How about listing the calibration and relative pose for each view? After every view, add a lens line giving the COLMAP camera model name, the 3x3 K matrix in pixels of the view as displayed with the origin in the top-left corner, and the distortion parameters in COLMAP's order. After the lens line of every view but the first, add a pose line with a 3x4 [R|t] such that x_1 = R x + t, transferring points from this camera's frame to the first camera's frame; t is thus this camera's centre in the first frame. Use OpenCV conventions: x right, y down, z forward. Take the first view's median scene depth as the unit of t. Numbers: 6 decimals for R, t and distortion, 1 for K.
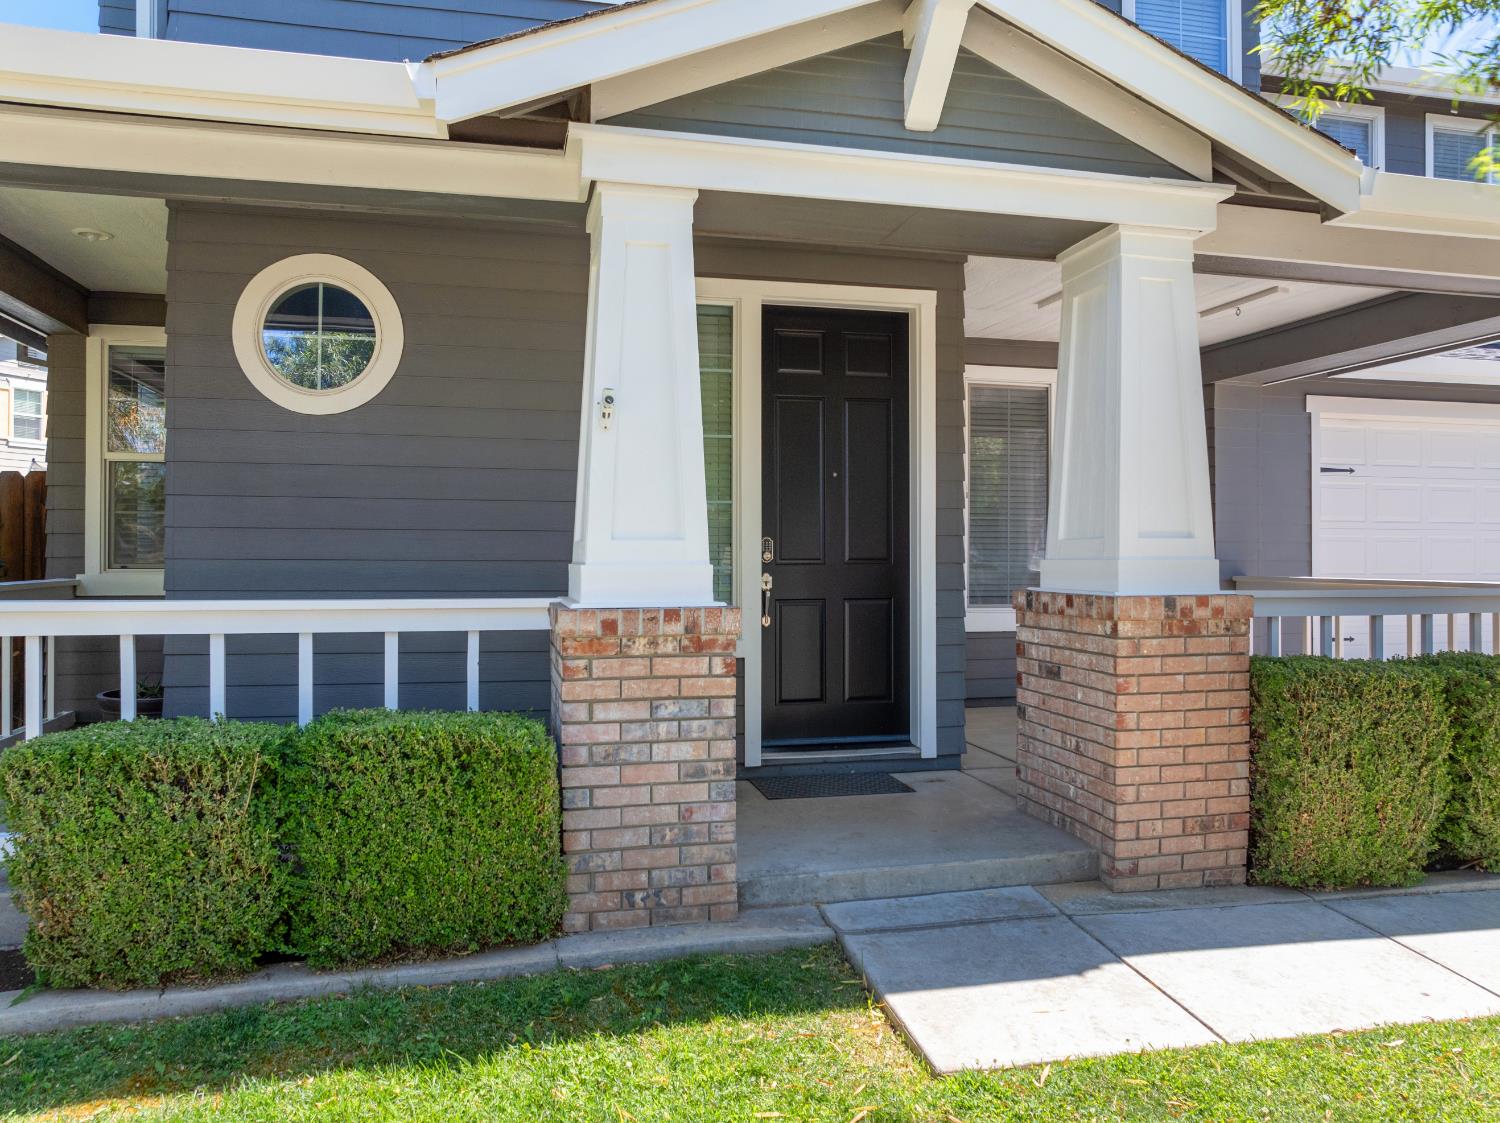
lens RADIAL K [[1065.4, 0, 747.4], [0, 1065.4, 549.6], [0, 0, 1]] dist [-0.035844, 0.006088]
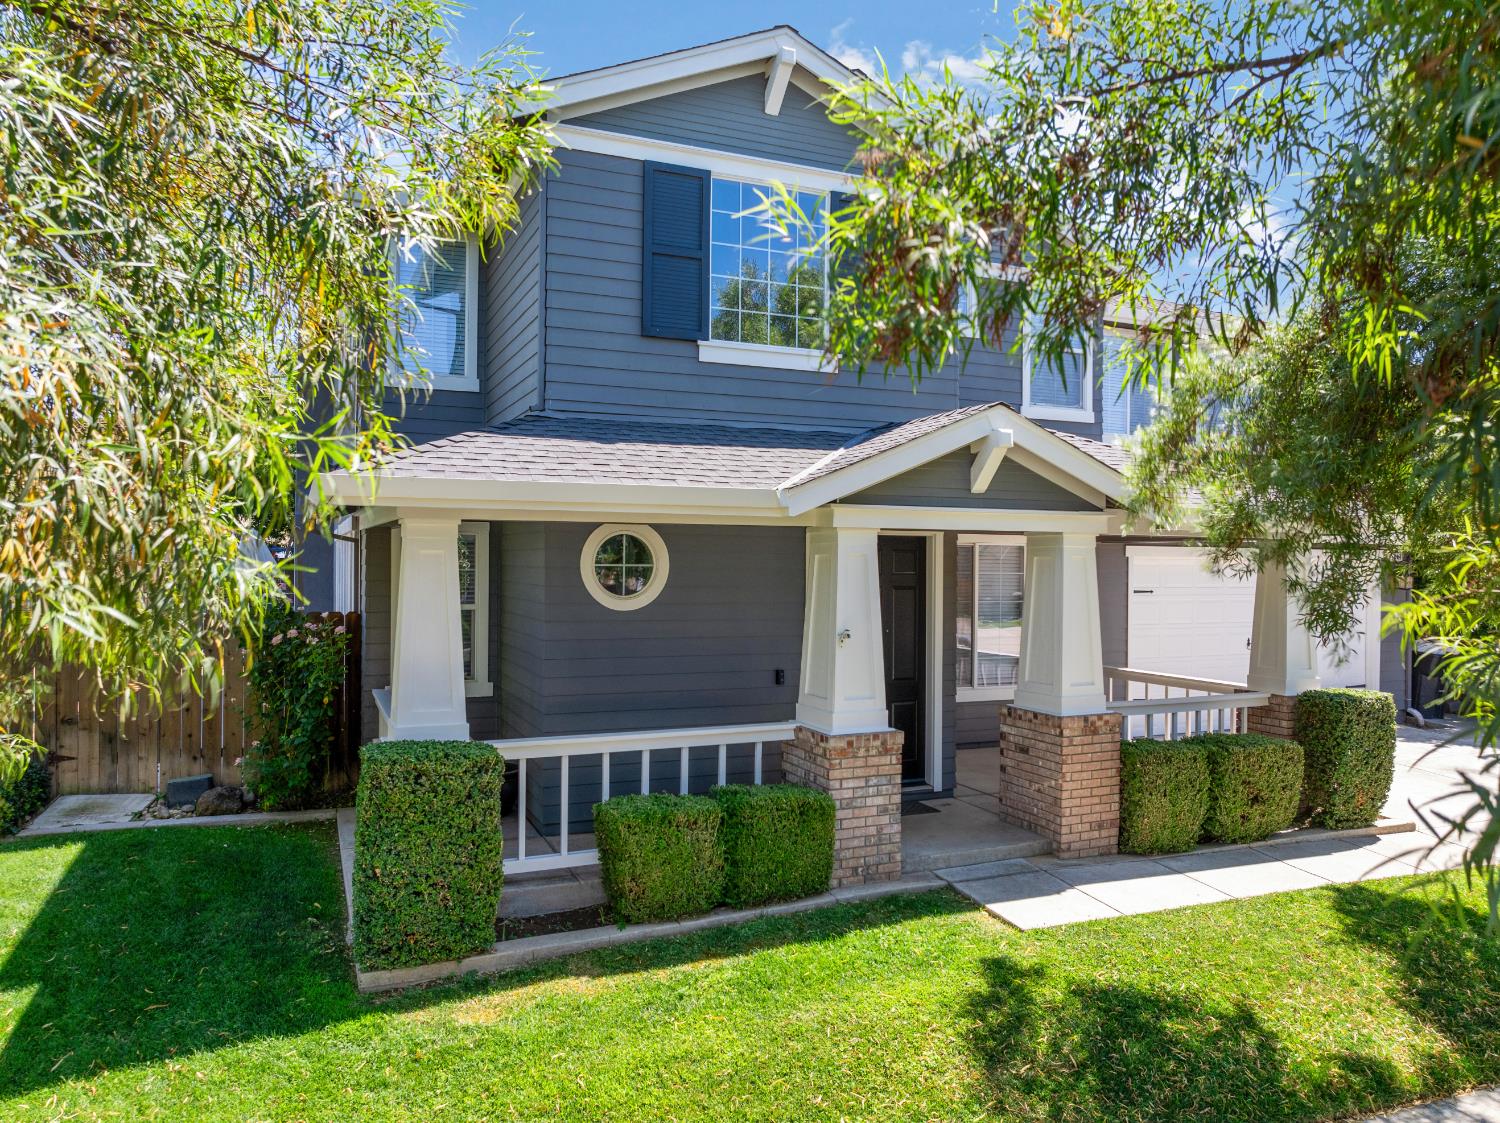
lens RADIAL K [[1061.5, 0, 751.1], [0, 1061.5, 563.2], [0, 0, 1]] dist [-0.032237, 0.024540]
pose [[0.983591, 0.006498, 0.180296, -0.687656], [-0.008164, 0.999931, 0.008497, -0.296116], [-0.180229, -0.009830, 0.983576, -1.014434]]
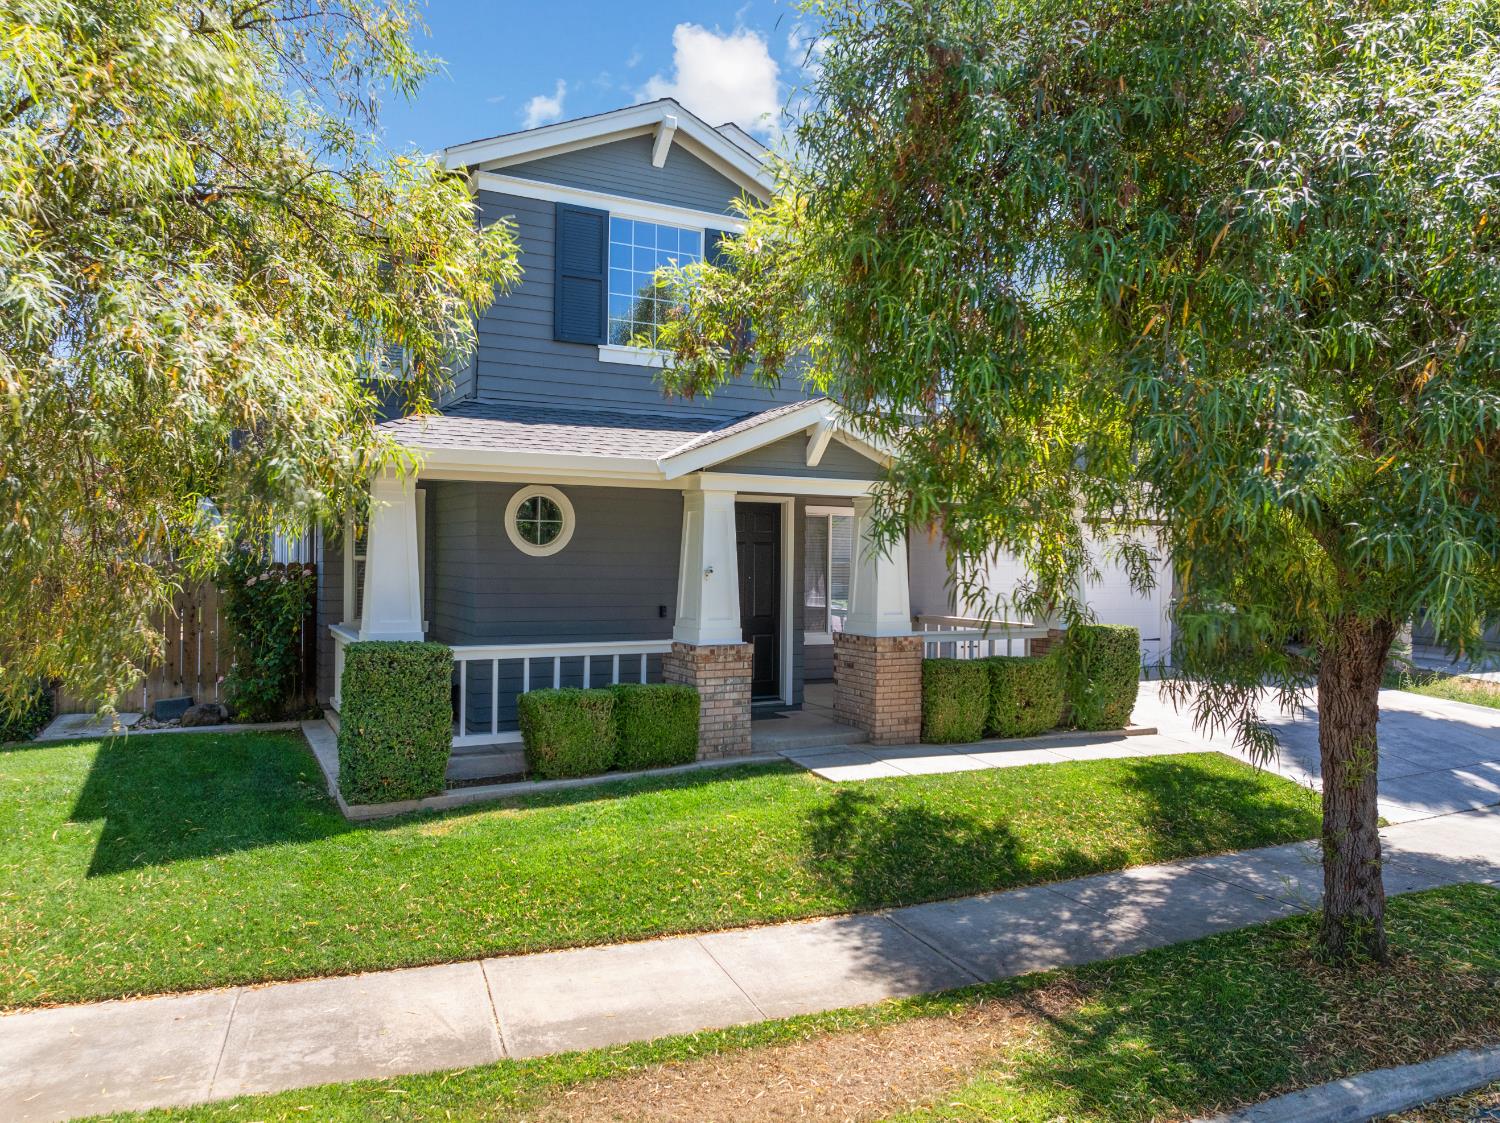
lens RADIAL K [[1061.5, 0, 751.1], [0, 1061.5, 563.2], [0, 0, 1]] dist [-0.032237, 0.024540]
pose [[0.963298, 0.008326, 0.268303, -0.766387], [-0.012266, 0.999840, 0.013013, -0.195986], [-0.268152, -0.015826, 0.963247, -1.693048]]
